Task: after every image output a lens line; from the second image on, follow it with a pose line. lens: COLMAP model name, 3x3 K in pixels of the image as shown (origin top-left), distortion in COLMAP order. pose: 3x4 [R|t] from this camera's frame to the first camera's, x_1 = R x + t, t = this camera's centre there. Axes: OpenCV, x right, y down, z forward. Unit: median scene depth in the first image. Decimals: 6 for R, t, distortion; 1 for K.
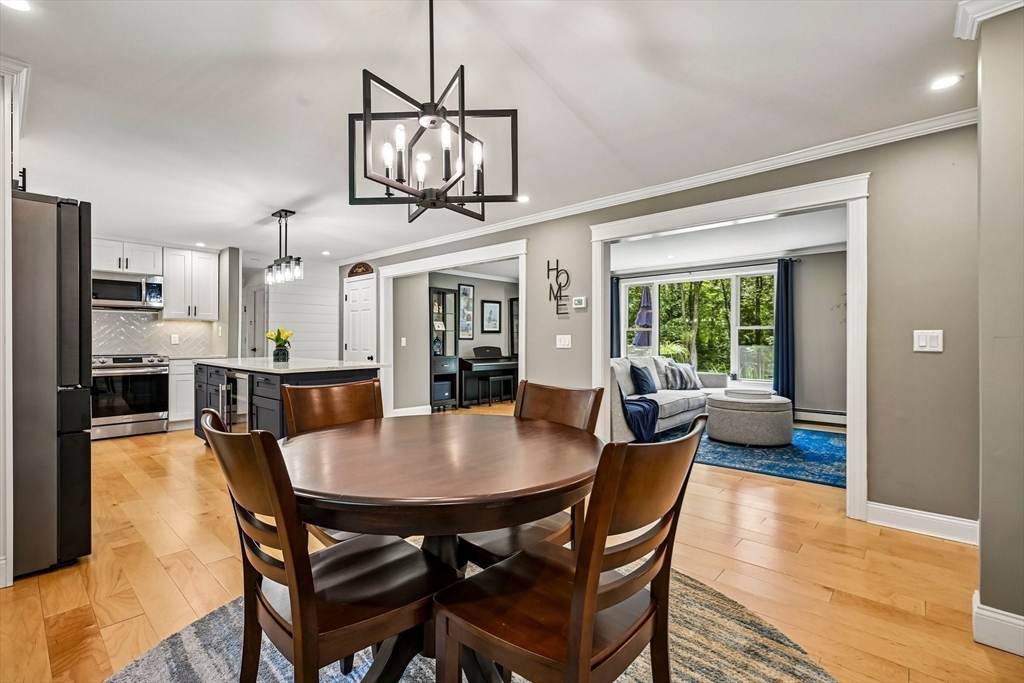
lens RADIAL K [[455.0, 0, 512.0], [0, 455.0, 341.5], [0, 0, 1]] dist [0.001434, 0.000493]
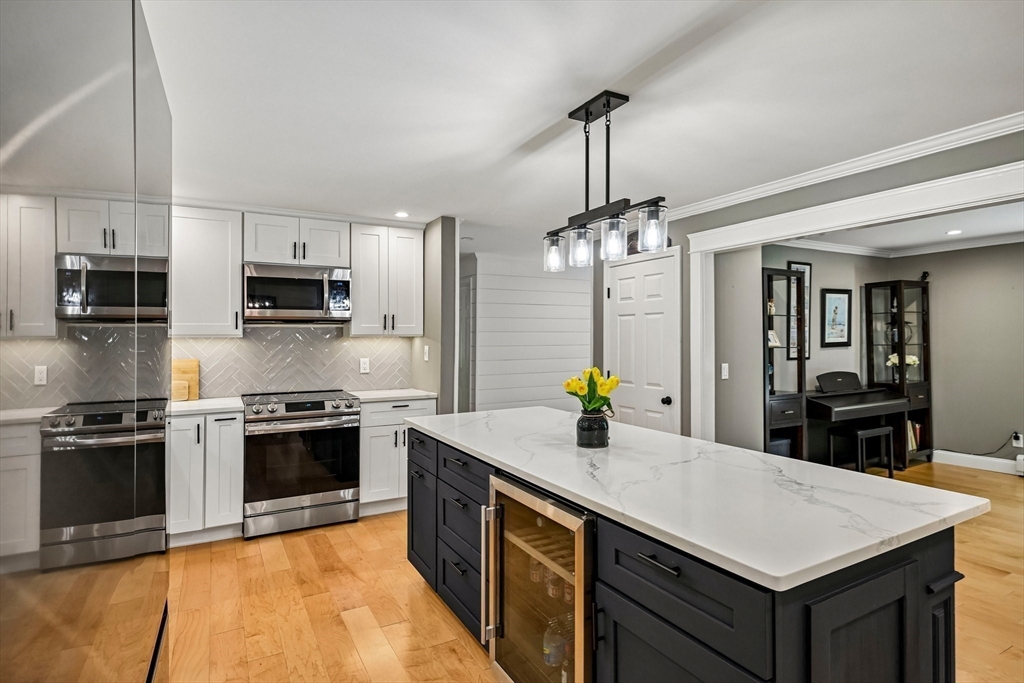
lens RADIAL K [[532.1, 0, 511.8], [0, 532.1, 333.1], [0, 0, 1]] dist [-0.000278, -0.000011]
pose [[0.946136, -0.007945, -0.323673, -0.315337], [0.004635, 0.999929, -0.010997, -0.044614], [0.323737, 0.008905, 0.946105, 0.373324]]
